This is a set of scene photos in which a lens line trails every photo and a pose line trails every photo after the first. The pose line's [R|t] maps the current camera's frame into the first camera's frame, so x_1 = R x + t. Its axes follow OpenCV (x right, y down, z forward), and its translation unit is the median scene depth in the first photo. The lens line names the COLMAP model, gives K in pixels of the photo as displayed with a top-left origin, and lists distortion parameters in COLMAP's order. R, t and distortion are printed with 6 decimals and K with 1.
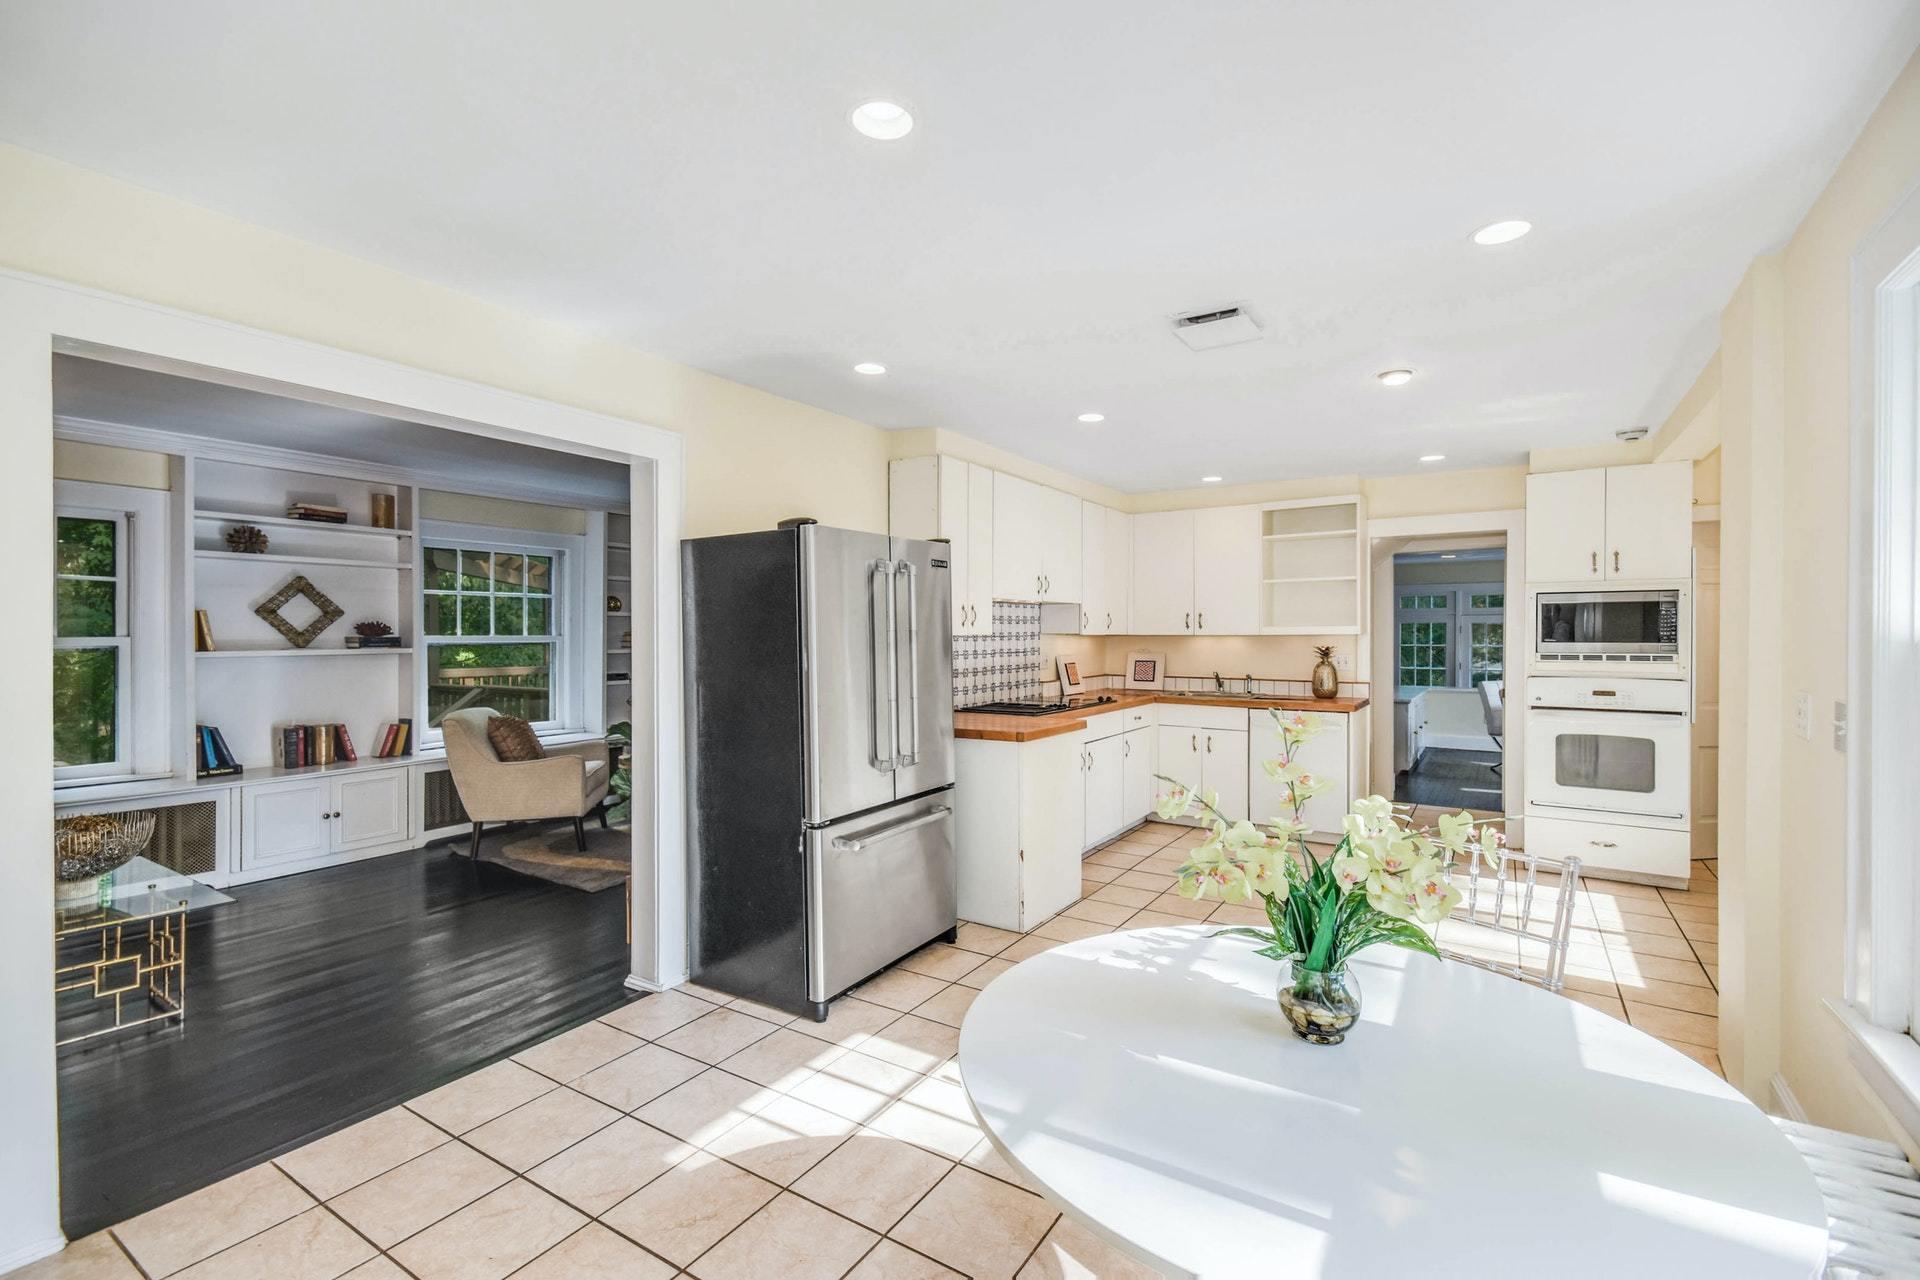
lens RADIAL K [[849.5, 0, 980.5], [0, 849.5, 639.7], [0, 0, 1]] dist [0.012208, -0.001600]
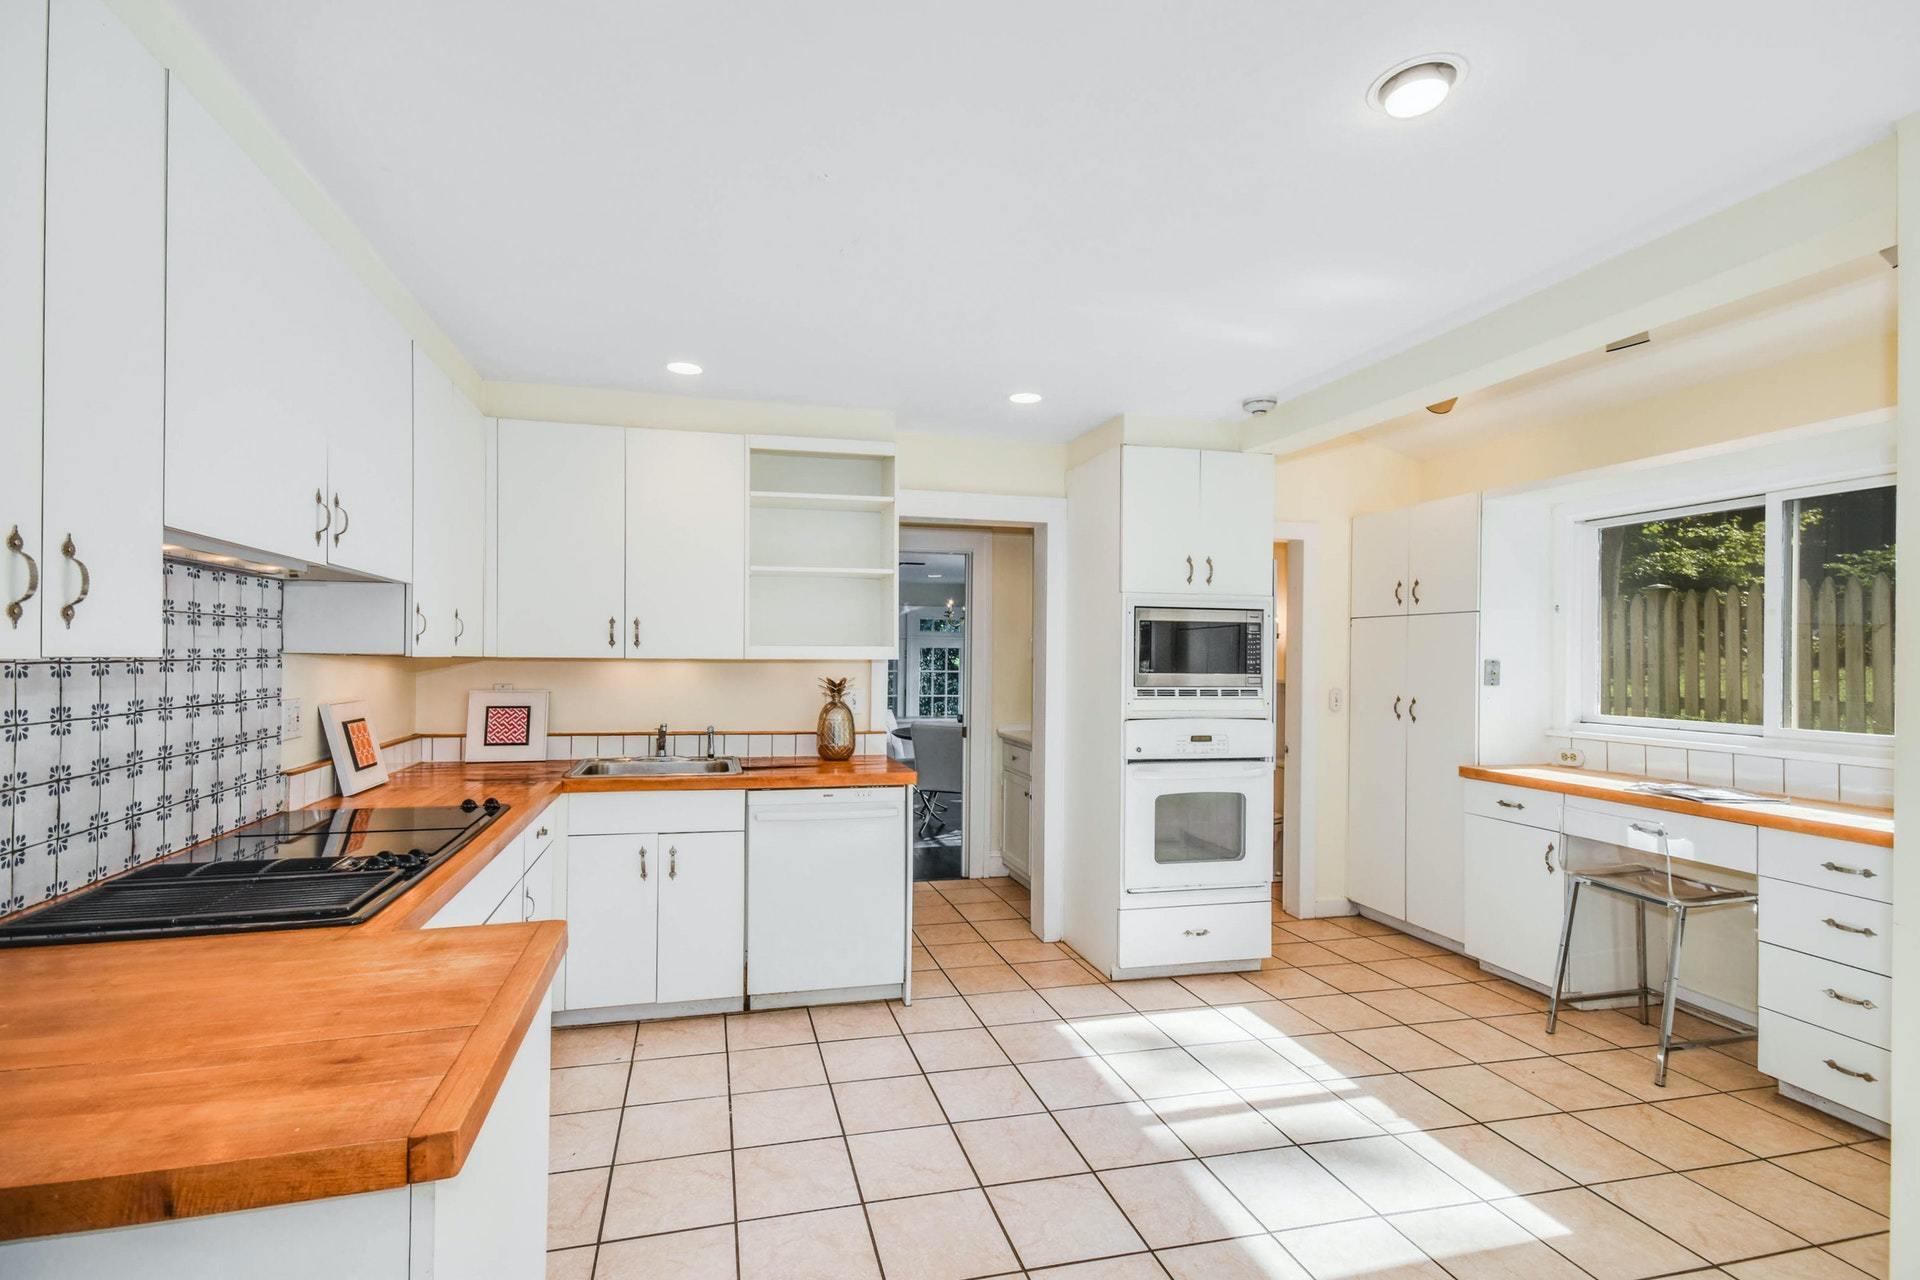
lens RADIAL K [[880.6, 0, 926.9], [0, 880.6, 658.3], [0, 0, 1]] dist [0.033442, 0.000002]
pose [[0.702540, 0.007168, 0.711608, -0.018755], [-0.005371, 0.999974, -0.004770, -0.004655], [-0.711624, -0.000471, 0.702561, 0.549550]]
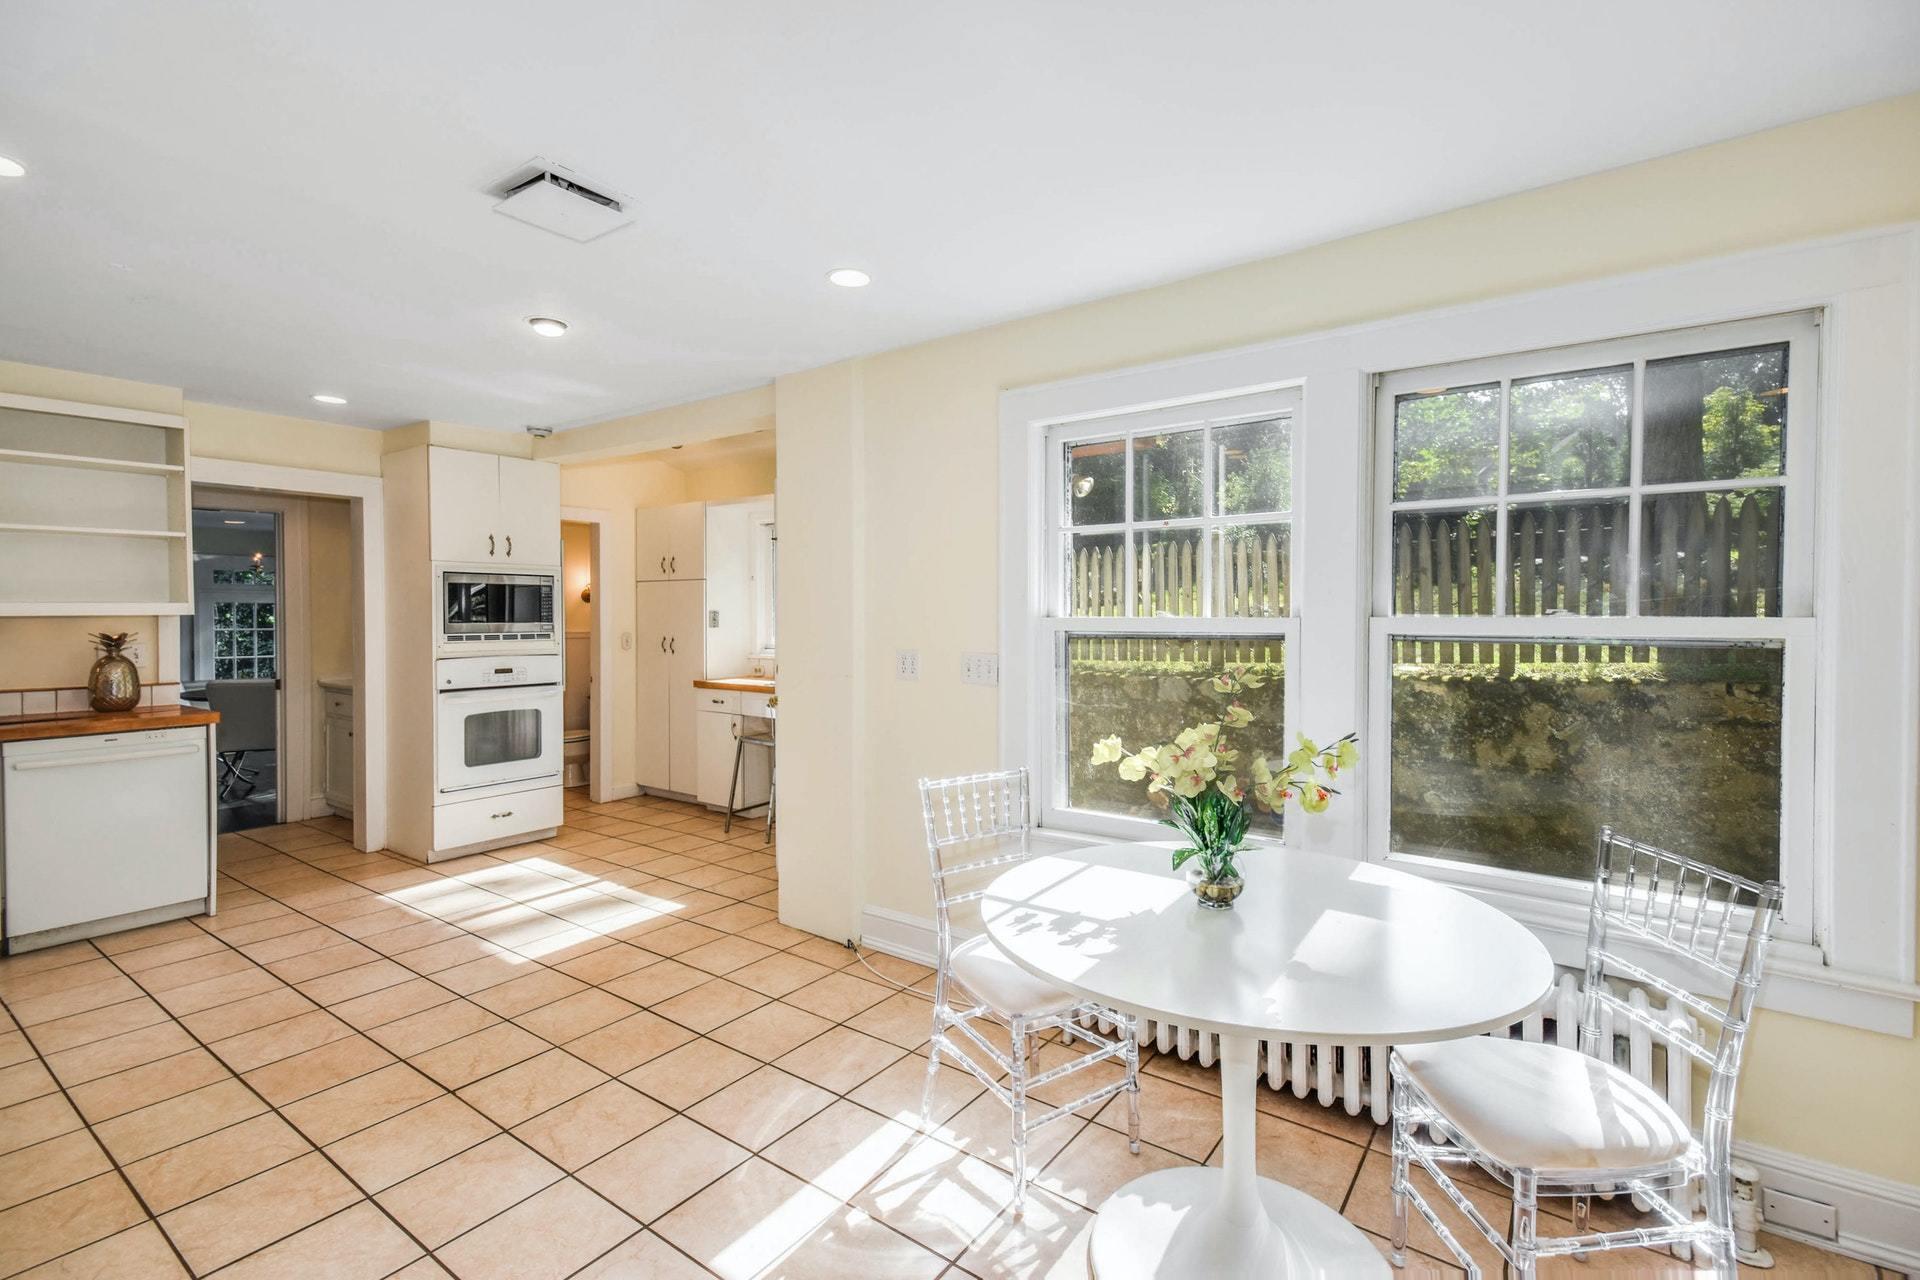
lens RADIAL K [[849.5, 0, 967.1], [0, 849.5, 624.8], [0, 0, 1]] dist [0.012208, -0.001600]
pose [[0.064366, -0.011028, 0.997865, -0.248119], [0.008327, 0.999910, 0.010513, -0.000102], [-0.997892, 0.007632, 0.064452, 0.328092]]
